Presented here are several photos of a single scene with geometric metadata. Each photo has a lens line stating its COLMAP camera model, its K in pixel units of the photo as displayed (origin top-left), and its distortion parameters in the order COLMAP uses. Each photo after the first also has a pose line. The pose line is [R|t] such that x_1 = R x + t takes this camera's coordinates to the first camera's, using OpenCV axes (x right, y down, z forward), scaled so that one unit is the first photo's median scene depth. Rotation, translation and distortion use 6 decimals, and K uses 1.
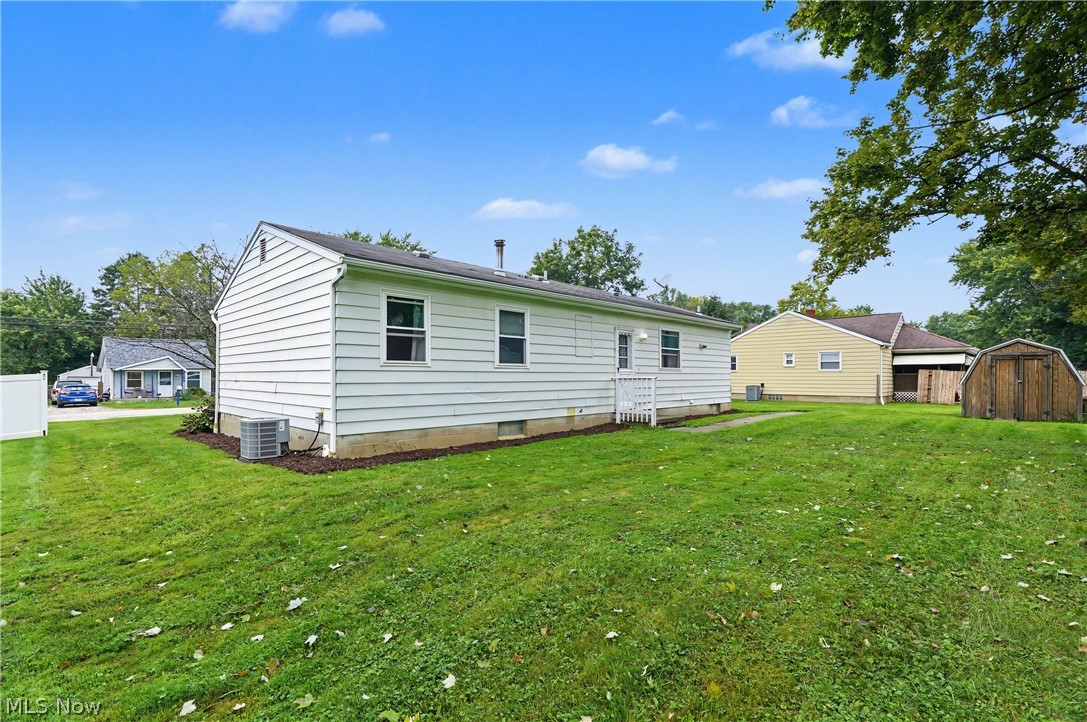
lens RADIAL K [[501.2, 0, 542.0], [0, 501.2, 366.5], [0, 0, 1]] dist [-0.004529, 0.000041]
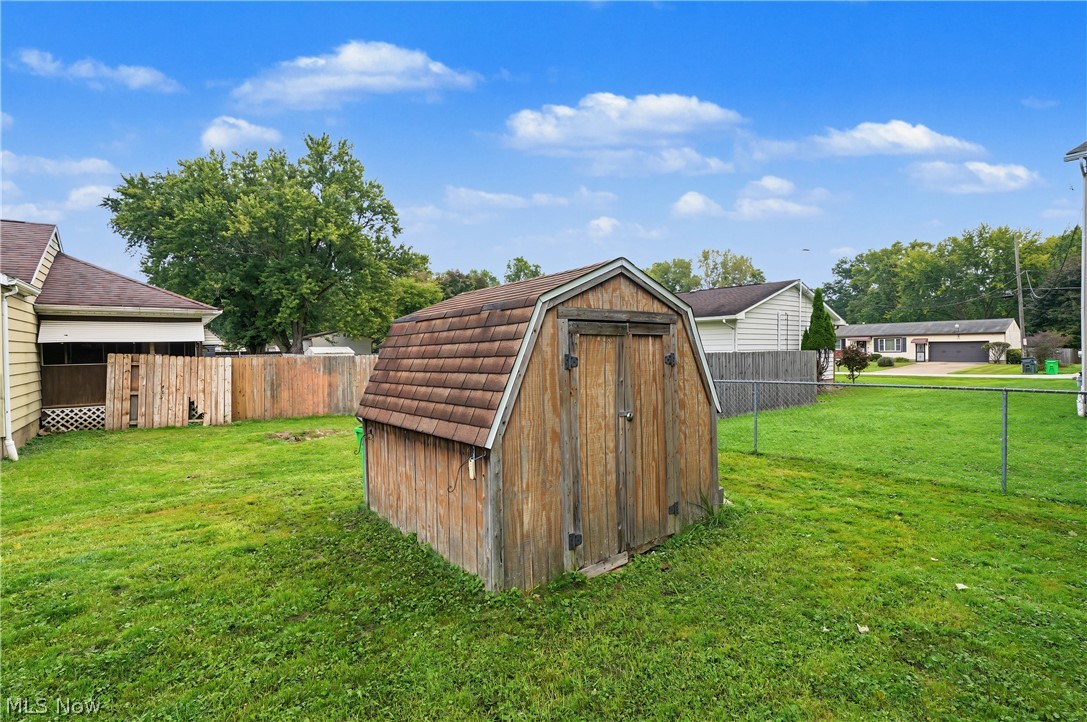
lens RADIAL K [[501.2, 0, 542.0], [0, 501.2, 366.5], [0, 0, 1]] dist [-0.004529, 0.000041]
pose [[0.143547, -0.039045, 0.988873, 0.383364], [-0.008974, 0.999129, 0.040752, -0.004397], [-0.989603, -0.014724, 0.143072, 0.572685]]
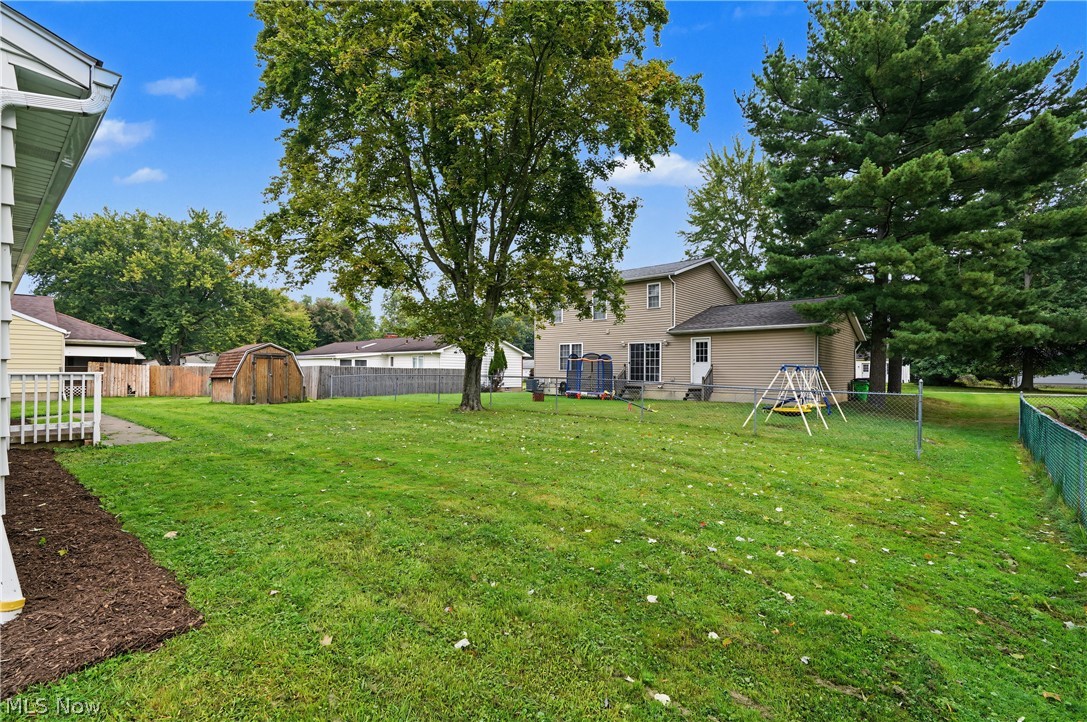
lens RADIAL K [[493.1, 0, 538.2], [0, 493.1, 372.2], [0, 0, 1]] dist [-0.003290, -0.000085]
pose [[-0.054089, -0.000827, 0.998536, -0.231241], [-0.028658, 0.999589, -0.000724, 0.001809], [-0.998125, -0.028655, -0.054090, 0.200631]]
